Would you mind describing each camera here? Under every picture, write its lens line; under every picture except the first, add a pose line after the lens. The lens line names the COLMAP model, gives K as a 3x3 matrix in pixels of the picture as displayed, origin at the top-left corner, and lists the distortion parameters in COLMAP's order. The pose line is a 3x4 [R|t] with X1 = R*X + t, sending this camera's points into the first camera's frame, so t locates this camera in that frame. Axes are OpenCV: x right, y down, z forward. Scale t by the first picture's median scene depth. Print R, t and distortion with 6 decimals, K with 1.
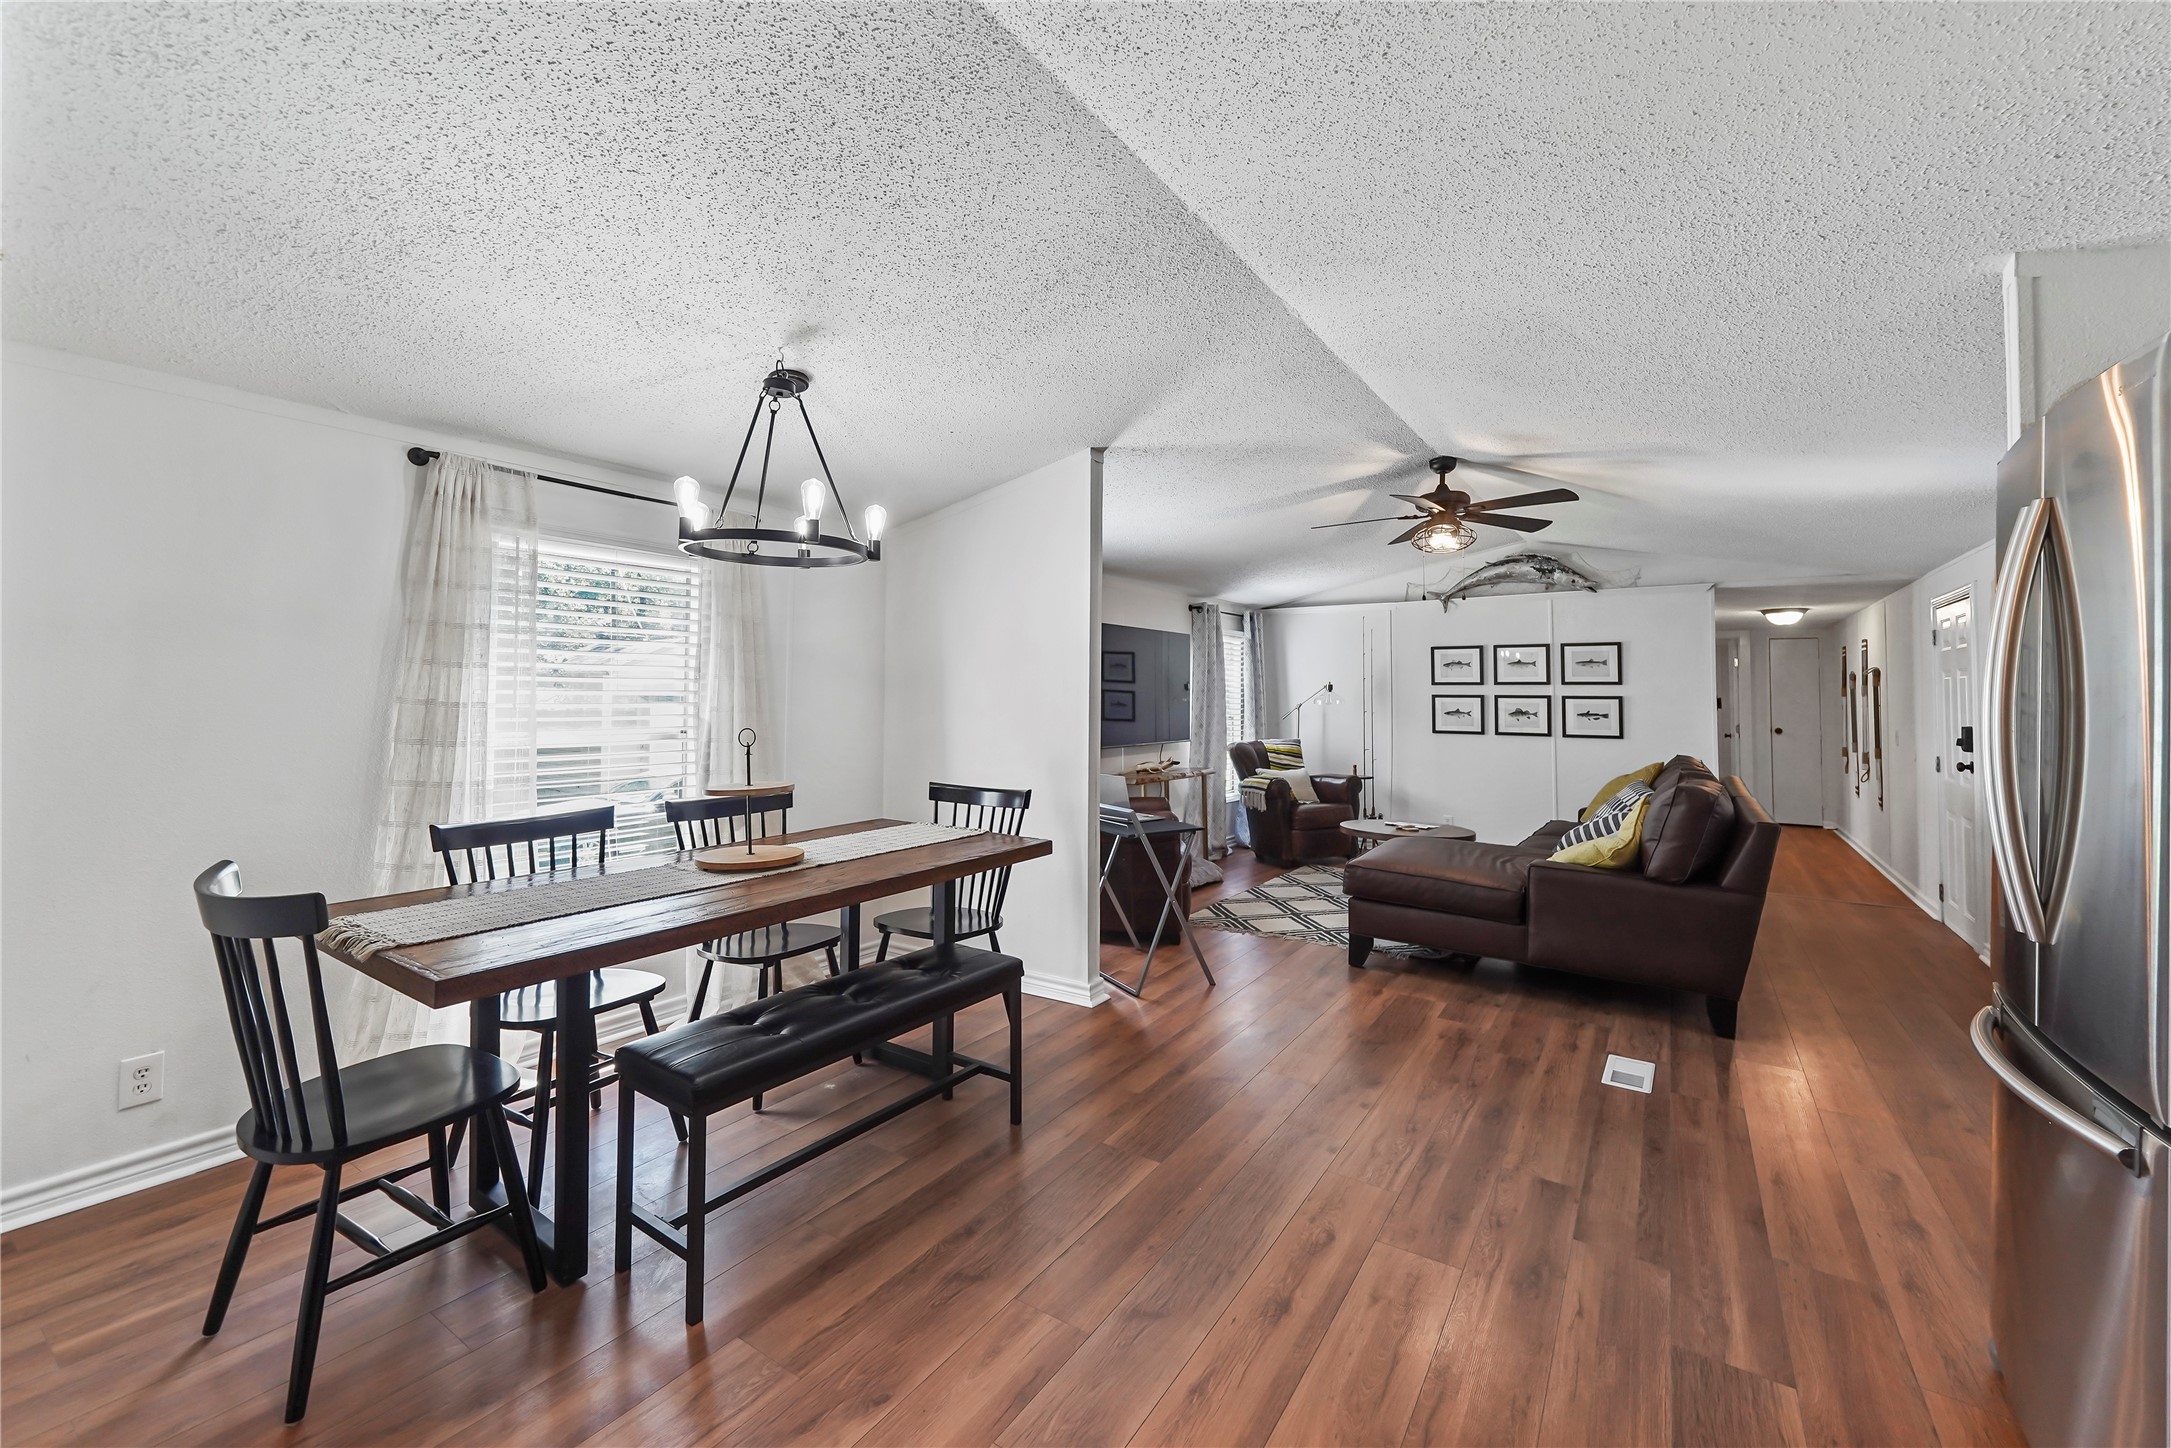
lens RADIAL K [[882.1, 0, 1074.3], [0, 882.1, 663.3], [0, 0, 1]] dist [0.006776, -0.001236]
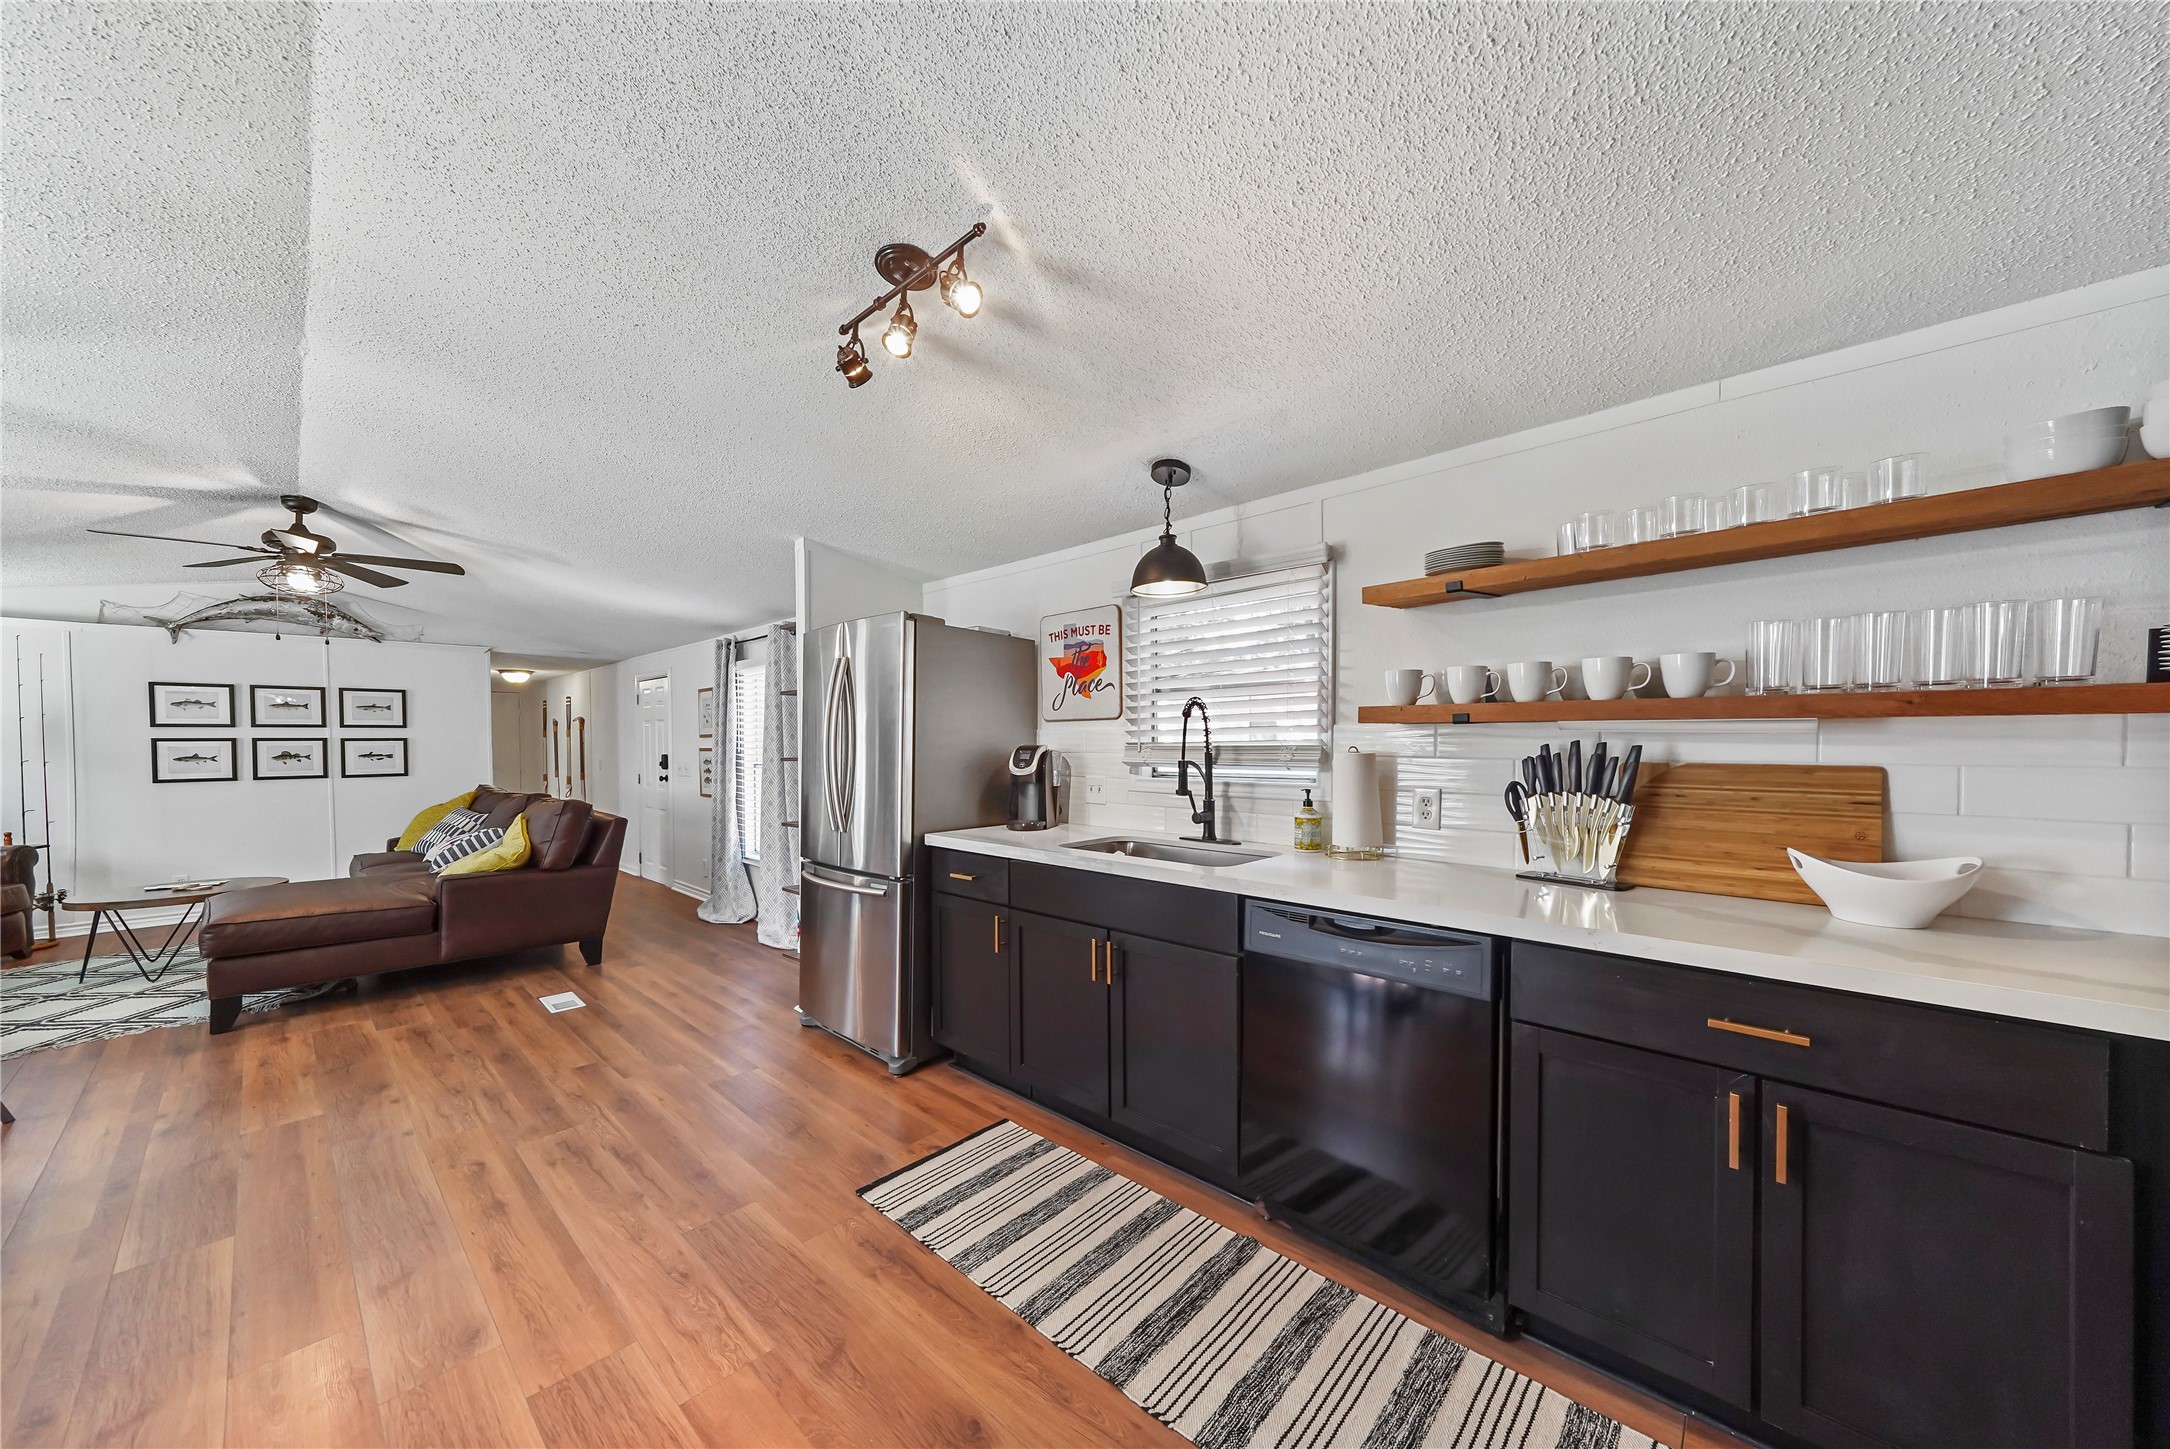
lens RADIAL K [[749.8, 0, 1093.3], [0, 749.8, 756.4], [0, 0, 1]] dist [-0.000508, 0.000213]
pose [[0.140621, -0.031984, 0.989547, -0.278702], [-0.030107, 0.998878, 0.036564, -0.001172], [-0.989606, -0.034934, 0.139500, -0.000307]]
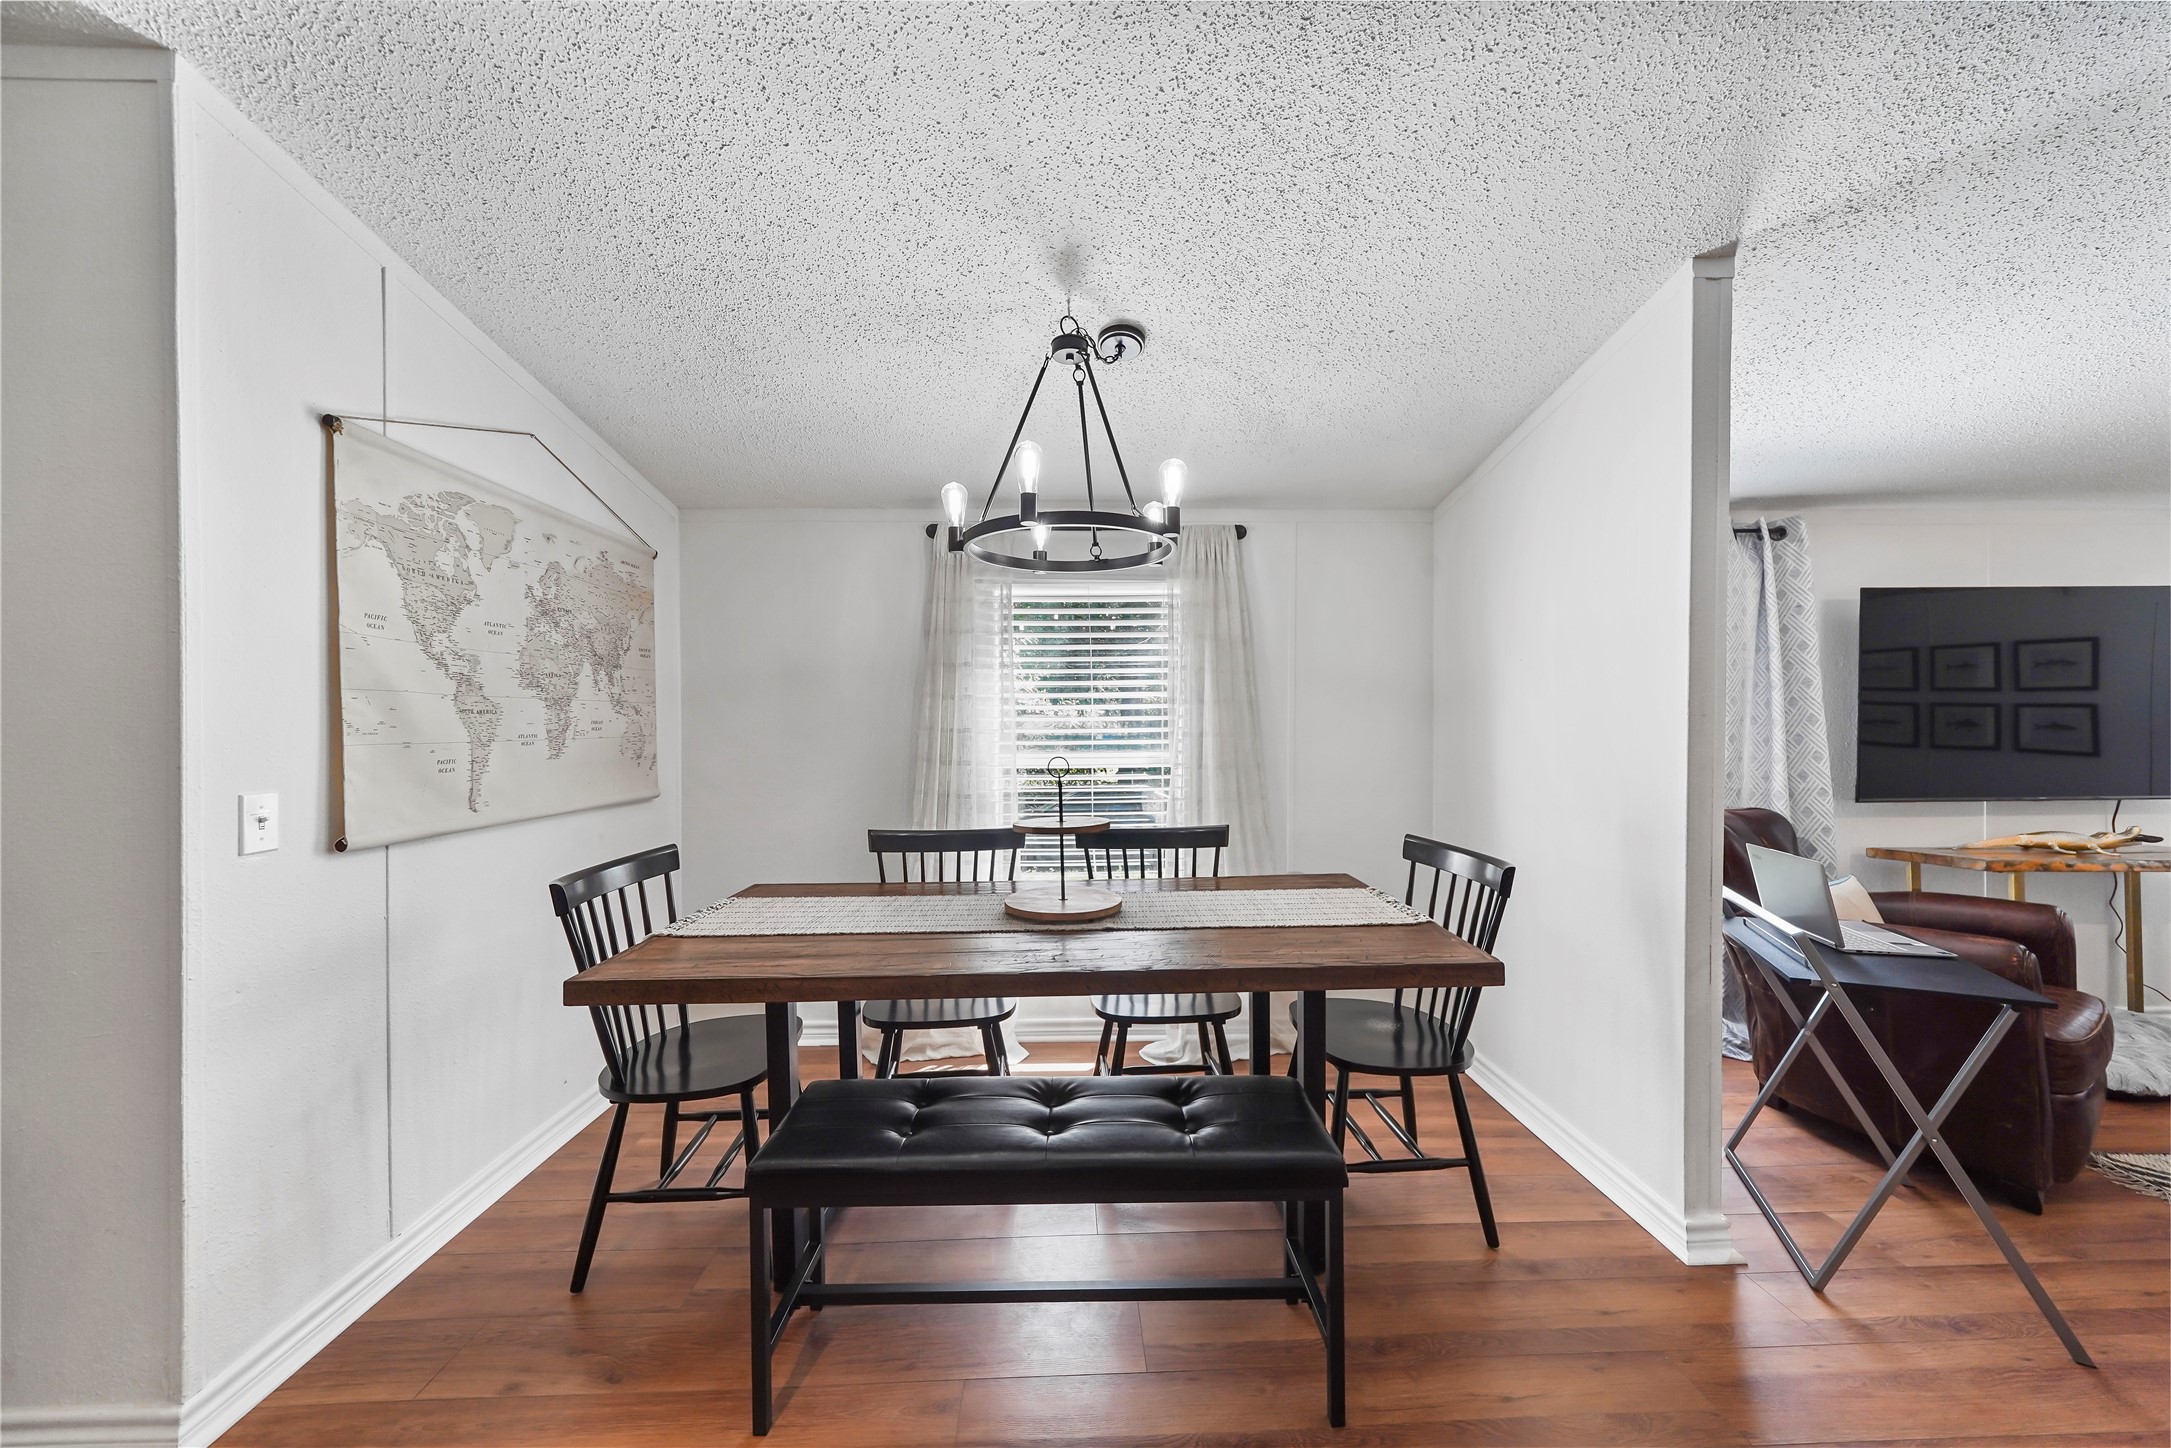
lens RADIAL K [[750.2, 0, 1089.4], [0, 750.2, 731.6], [0, 0, 1]] dist [-0.000508, 0.000213]
pose [[0.588817, -0.000663, -0.808266, 0.137164], [0.041311, 0.998717, 0.029276, 0.015650], [0.807210, -0.050629, 0.588089, 0.324304]]
